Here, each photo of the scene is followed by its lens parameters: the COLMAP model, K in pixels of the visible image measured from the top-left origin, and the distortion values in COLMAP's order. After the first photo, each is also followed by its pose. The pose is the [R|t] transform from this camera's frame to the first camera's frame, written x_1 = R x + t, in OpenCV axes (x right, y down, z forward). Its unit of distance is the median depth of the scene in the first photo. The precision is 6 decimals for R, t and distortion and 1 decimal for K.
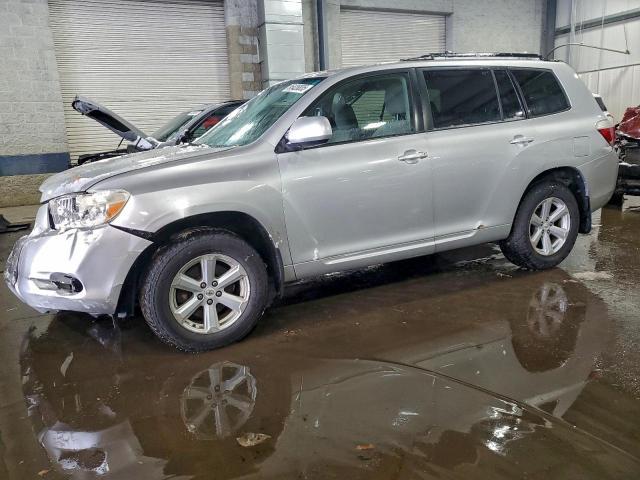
lens RADIAL K [[500.8, 0, 320.0], [0, 500.8, 240.0], [0, 0, 1]] dist [-0.008548, 0.052313]
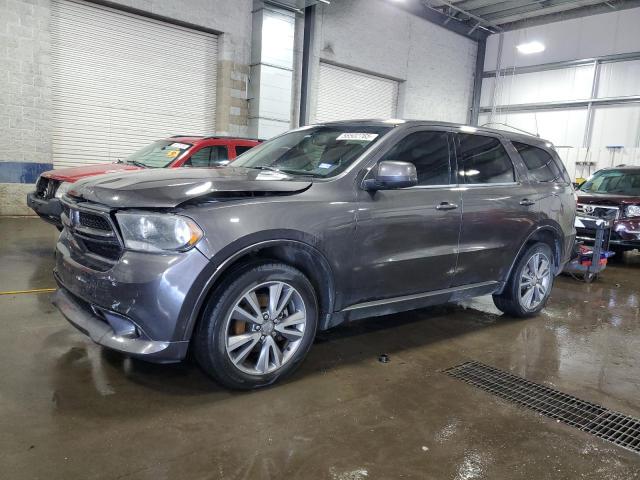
lens RADIAL K [[500.8, 0, 320.0], [0, 500.8, 240.0], [0, 0, 1]] dist [-0.008548, 0.052313]
pose [[0.967211, 0.086046, 0.238956, -0.199306], [-0.067927, 0.994226, -0.083069, 0.007200], [-0.244724, 0.064114, 0.967471, -0.008984]]
